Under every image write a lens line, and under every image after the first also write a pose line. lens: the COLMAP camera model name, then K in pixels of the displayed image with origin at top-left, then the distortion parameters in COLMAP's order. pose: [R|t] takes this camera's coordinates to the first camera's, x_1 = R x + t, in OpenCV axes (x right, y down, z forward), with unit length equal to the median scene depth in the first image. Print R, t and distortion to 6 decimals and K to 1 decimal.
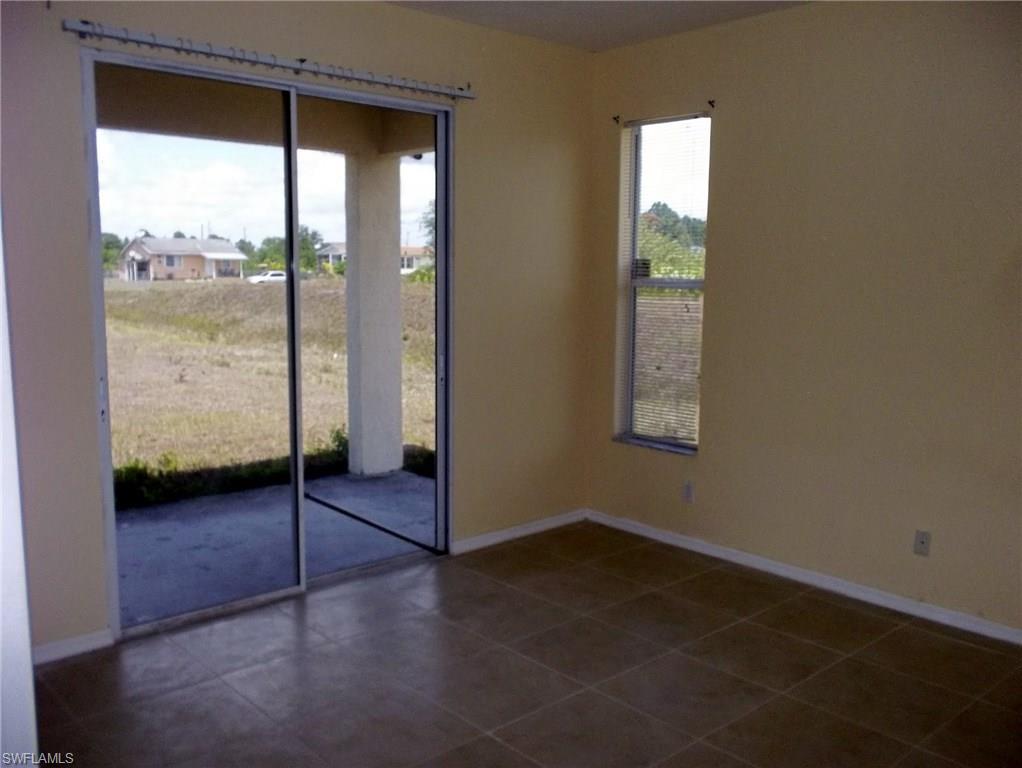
lens RADIAL K [[899.5, 0, 520.0], [0, 899.5, 386.5], [0, 0, 1]] dist [0.005906, 0.006307]
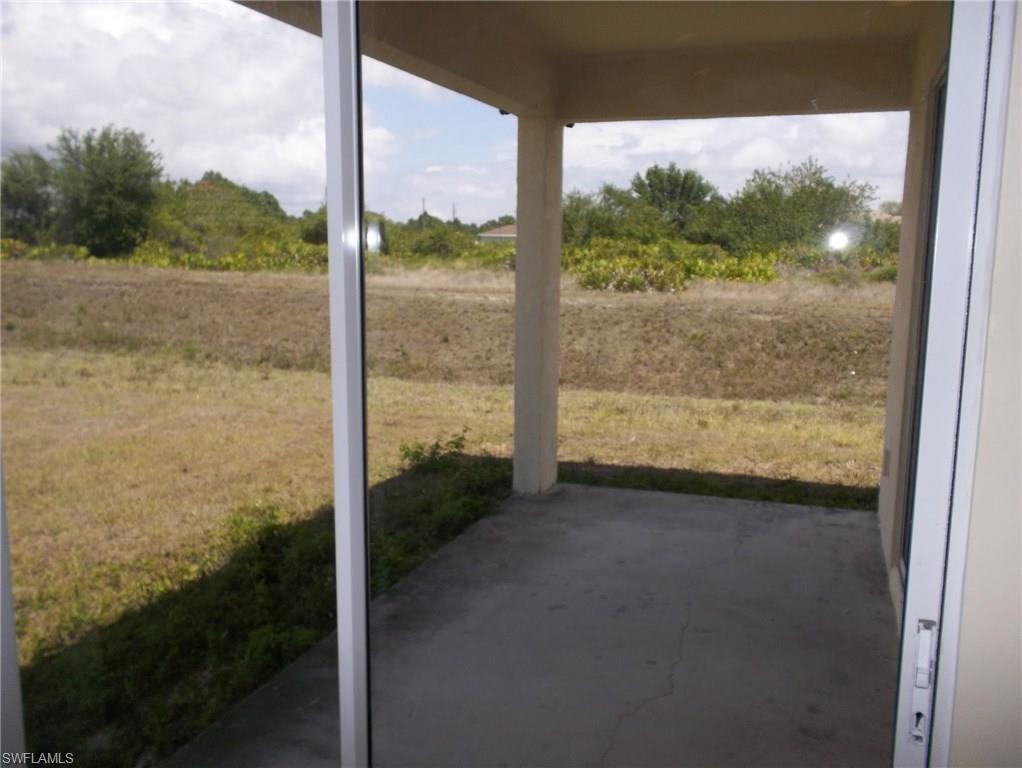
lens RADIAL K [[899.5, 0, 520.0], [0, 899.5, 386.5], [0, 0, 1]] dist [0.005906, 0.006307]
pose [[0.886219, -0.081082, 0.456115, -0.647531], [0.066679, 0.996638, 0.047614, -0.052122], [-0.458442, -0.011783, 0.888646, 0.270929]]
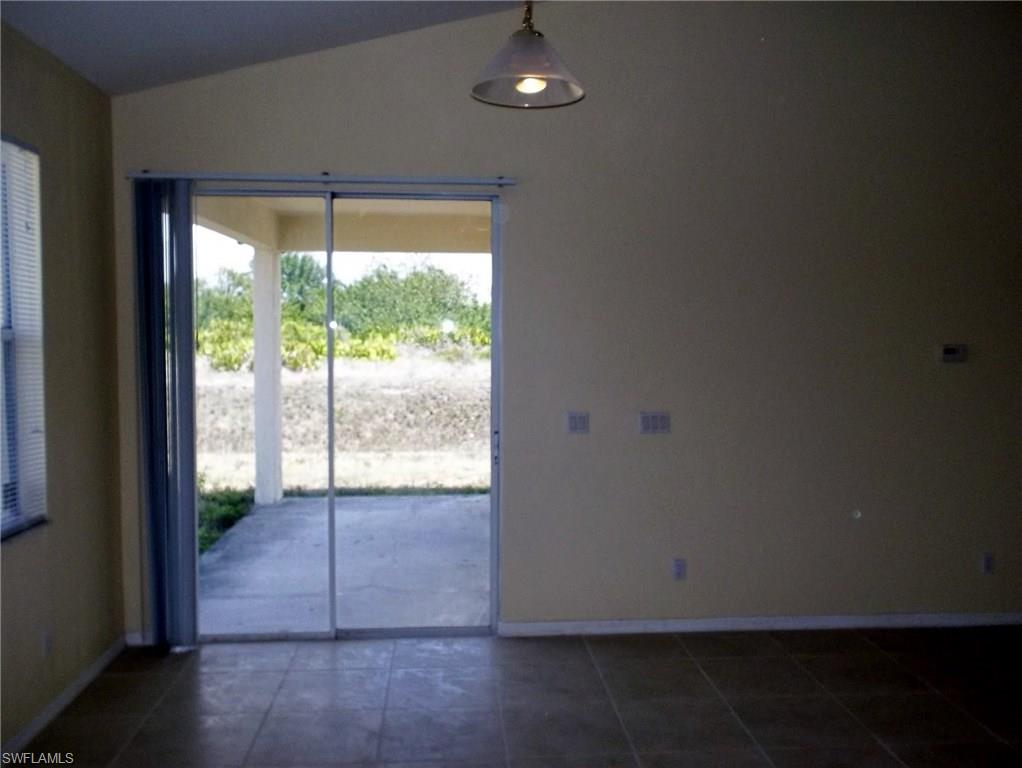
lens RADIAL K [[899.5, 0, 520.0], [0, 899.5, 386.5], [0, 0, 1]] dist [0.005906, 0.006307]
pose [[0.626097, -0.064309, 0.777089, -1.037226], [0.108102, 0.994128, -0.004827, -0.021972], [-0.772215, 0.087026, 0.629372, -0.073735]]
